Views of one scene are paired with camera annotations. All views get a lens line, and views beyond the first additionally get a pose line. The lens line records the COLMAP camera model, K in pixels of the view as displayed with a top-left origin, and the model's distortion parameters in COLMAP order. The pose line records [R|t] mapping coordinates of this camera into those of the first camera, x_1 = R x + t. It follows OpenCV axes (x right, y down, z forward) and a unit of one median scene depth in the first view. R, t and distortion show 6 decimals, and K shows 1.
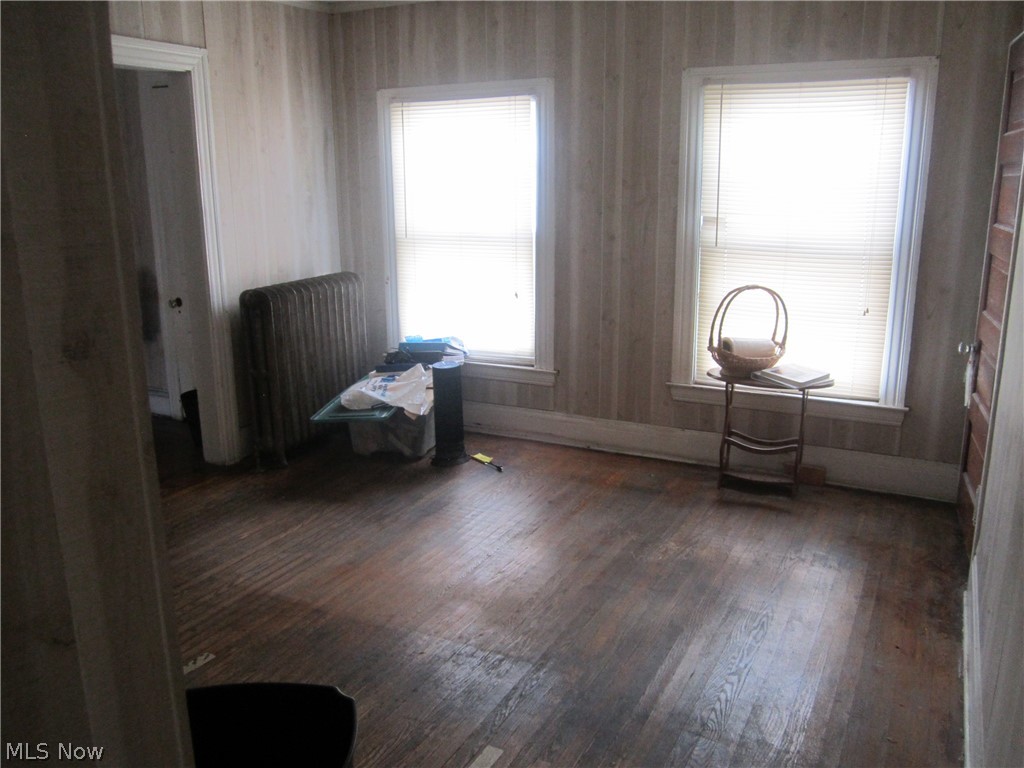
lens RADIAL K [[847.2, 0, 511.6], [0, 847.2, 386.0], [0, 0, 1]] dist [-0.039083, 0.005910]
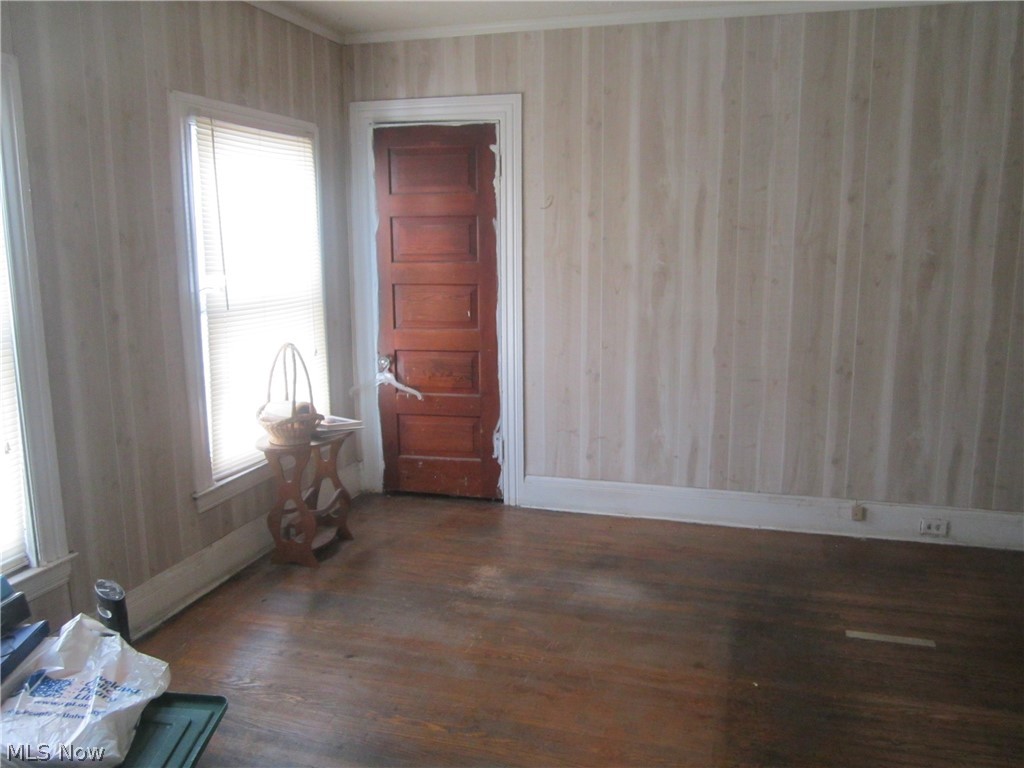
lens RADIAL K [[847.2, 0, 511.9], [0, 847.2, 383.9], [0, 0, 1]] dist [-0.039083, 0.005910]
pose [[-0.182870, -0.164820, 0.969223, -0.590745], [0.252622, 0.944868, 0.208343, -0.185436], [-0.950127, 0.282946, -0.131151, 0.804549]]
